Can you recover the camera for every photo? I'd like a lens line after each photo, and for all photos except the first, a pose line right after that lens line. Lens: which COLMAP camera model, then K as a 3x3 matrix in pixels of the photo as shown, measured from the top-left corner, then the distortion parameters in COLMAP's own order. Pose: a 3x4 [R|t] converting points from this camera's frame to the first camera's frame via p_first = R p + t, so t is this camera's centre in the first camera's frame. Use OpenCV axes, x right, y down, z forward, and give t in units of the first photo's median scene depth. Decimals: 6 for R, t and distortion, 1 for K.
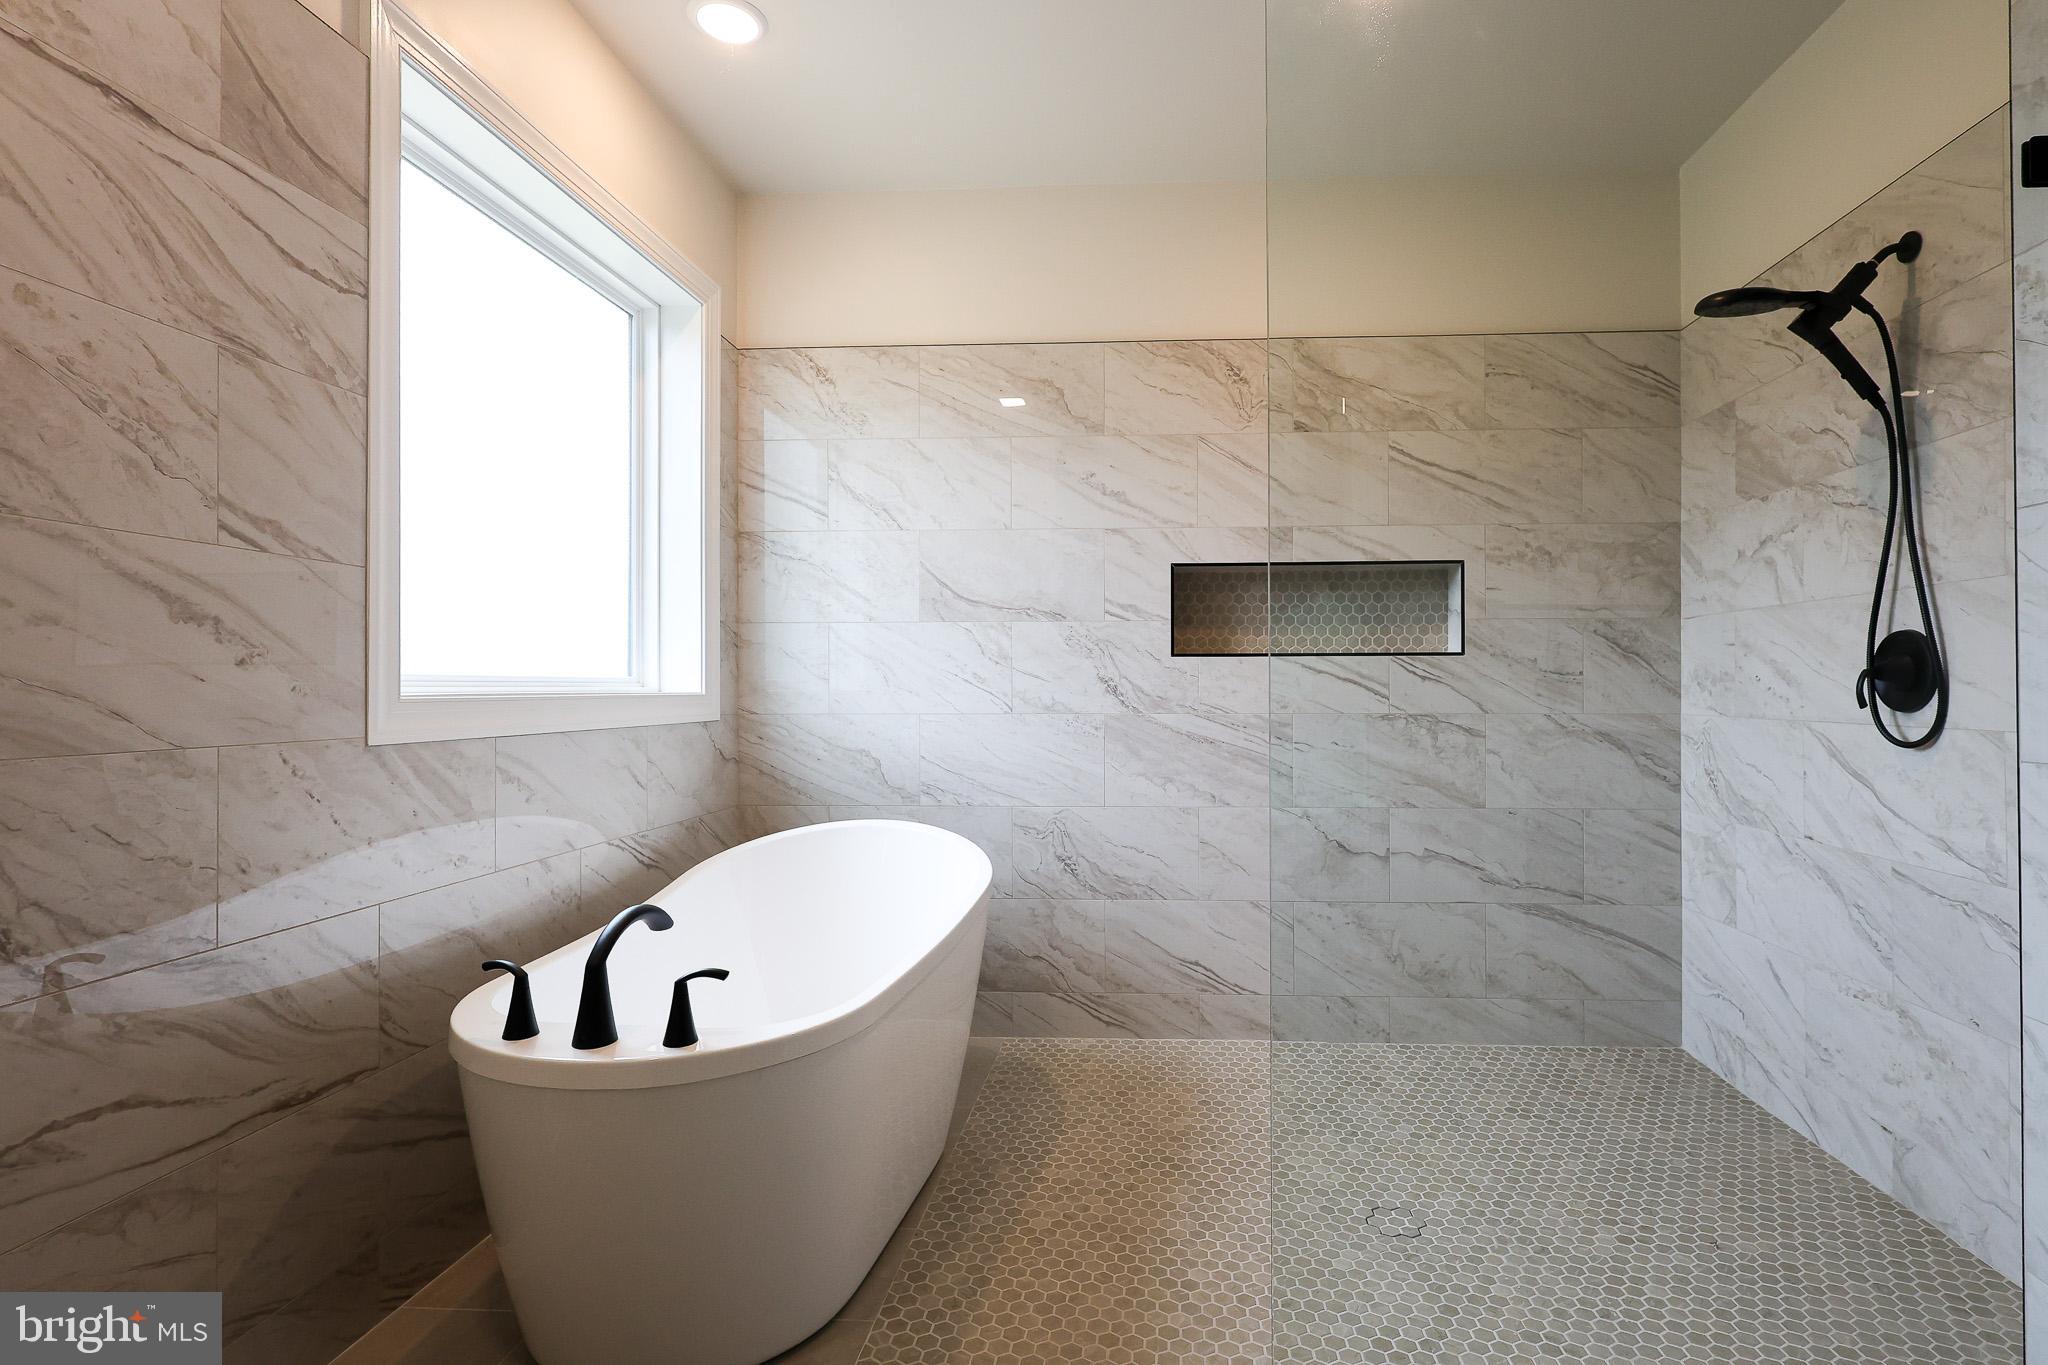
lens RADIAL K [[961.4, 0, 1122.2], [0, 961.4, 685.1], [0, 0, 1]] dist [-0.003871, 0.001793]
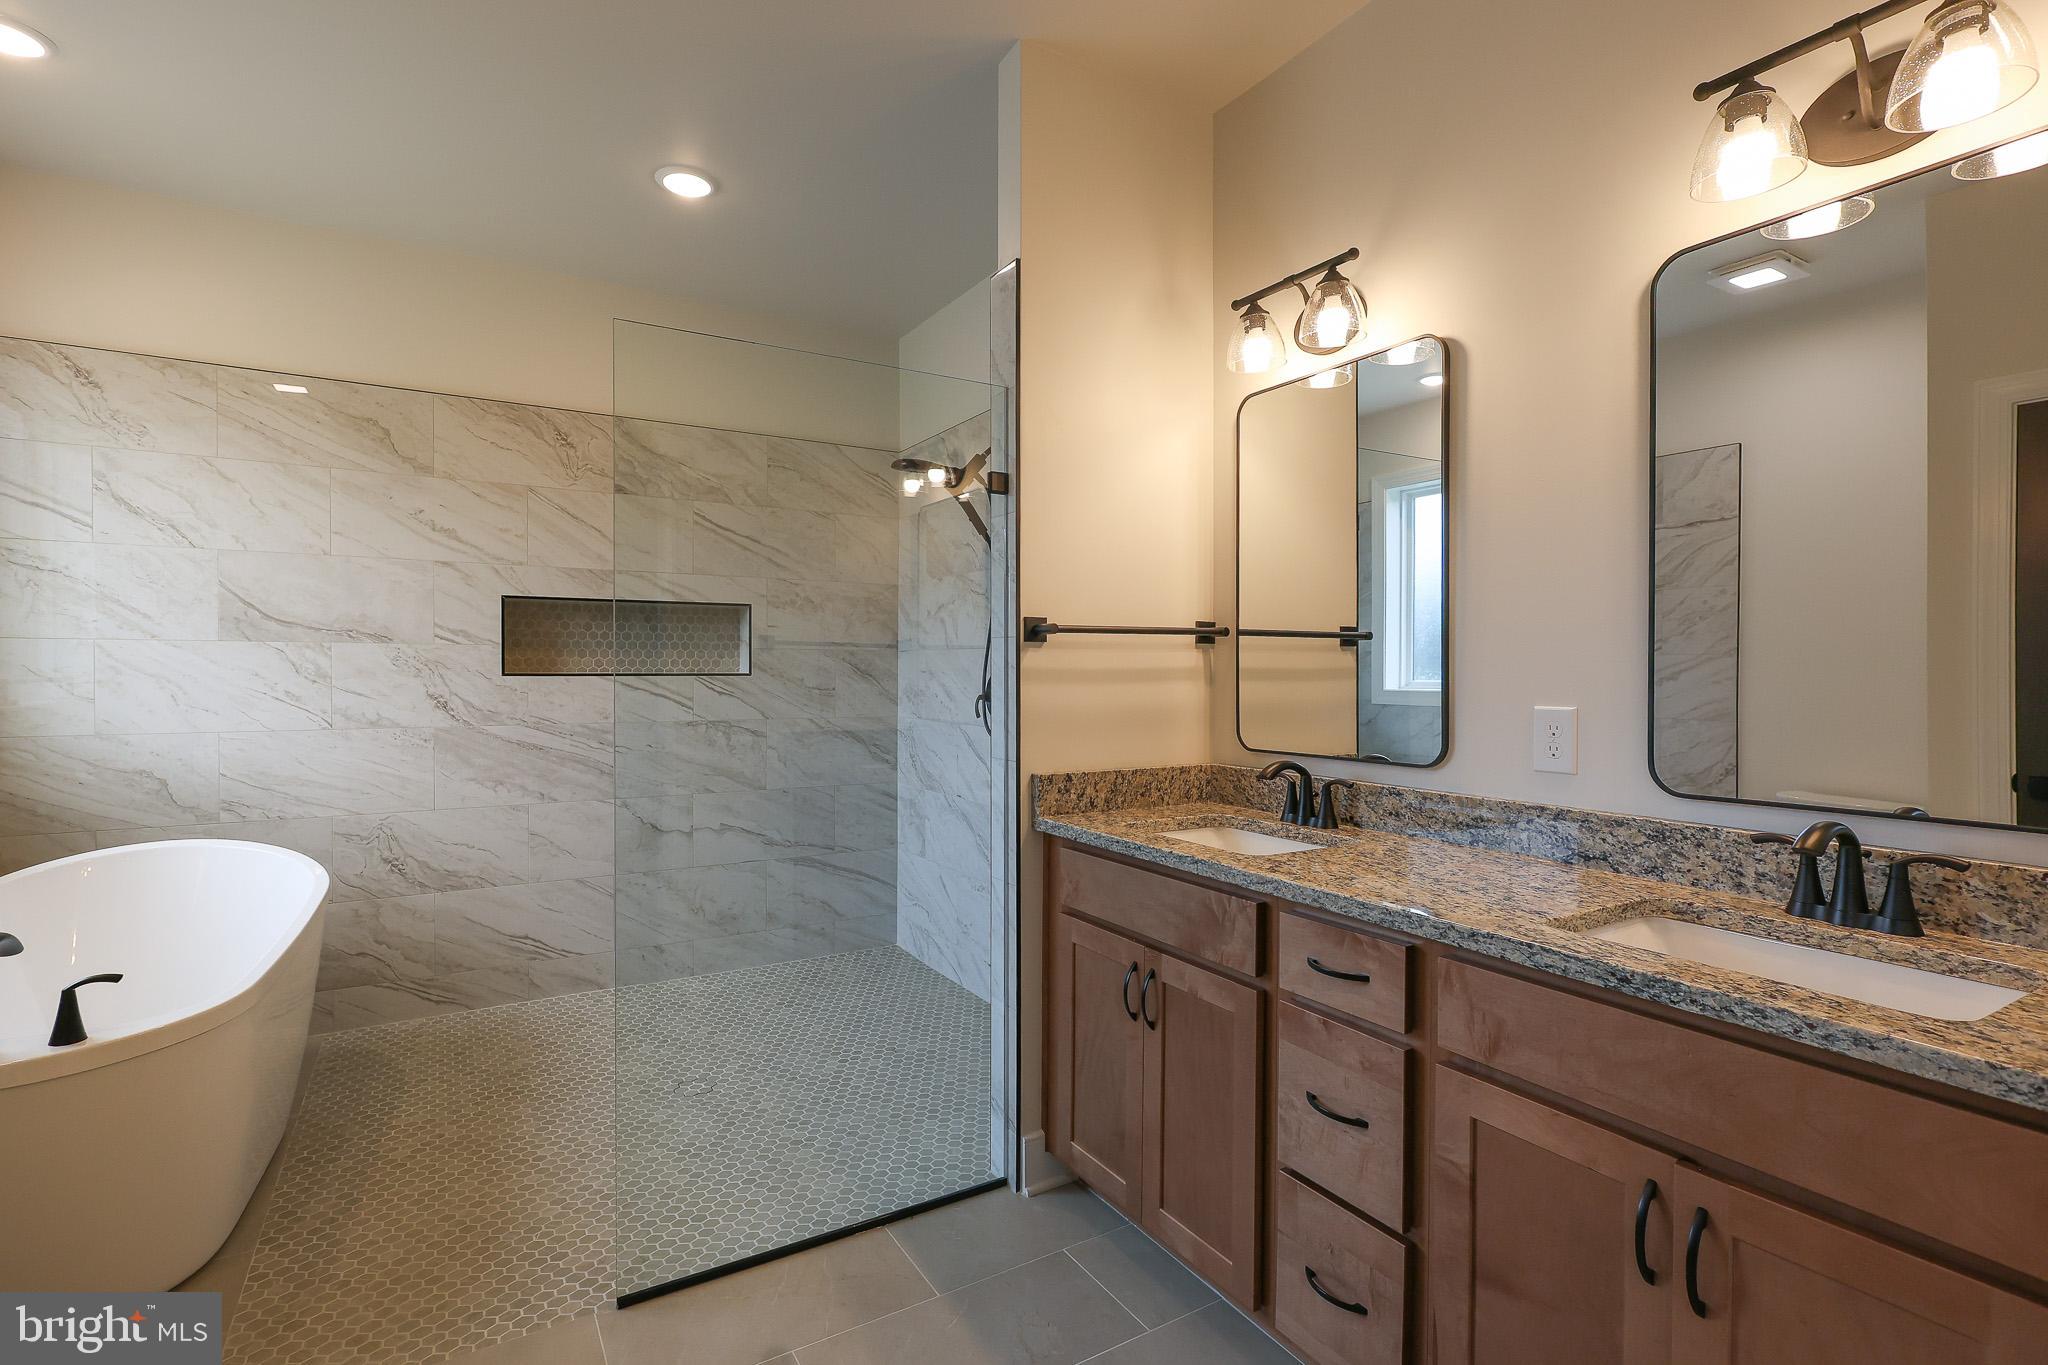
lens RADIAL K [[961.4, 0, 1015.8], [0, 961.4, 679.8], [0, 0, 1]] dist [-0.003871, 0.001793]
pose [[0.833129, -0.001774, 0.553076, -0.073484], [-0.006830, 0.999886, 0.013497, -0.045503], [-0.553036, -0.015022, 0.833022, -0.306780]]
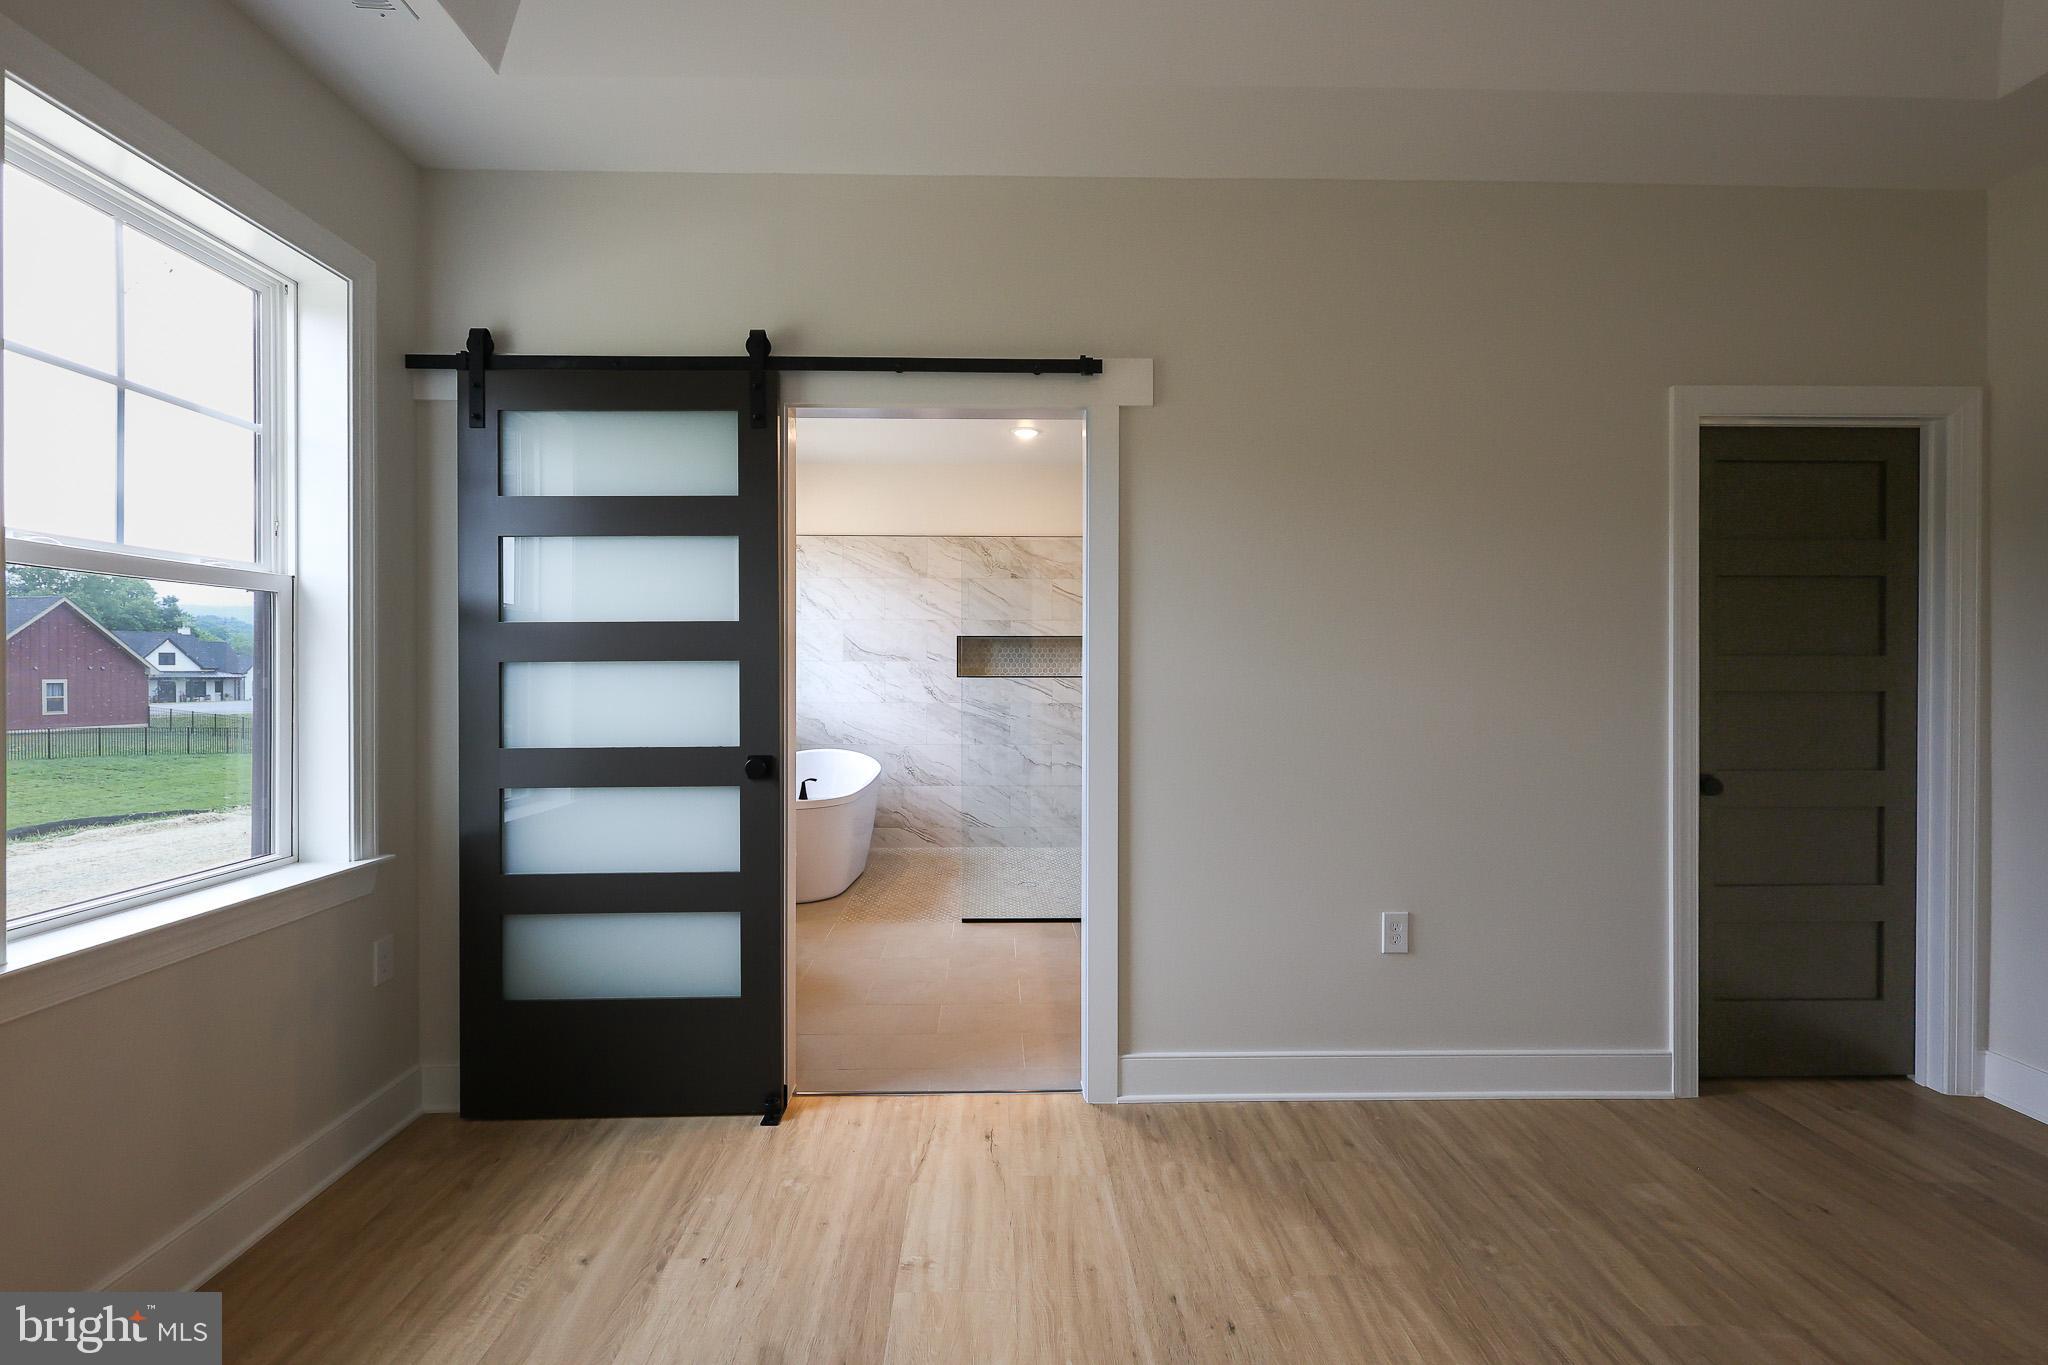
lens RADIAL K [[961.4, 0, 1009.2], [0, 961.4, 670.0], [0, 0, 1]] dist [-0.003871, 0.001793]
pose [[0.998367, 0.002545, 0.057063, 0.046052], [-0.002899, 0.999977, 0.006115, -0.062014], [-0.057046, -0.006270, 0.998352, -1.264475]]
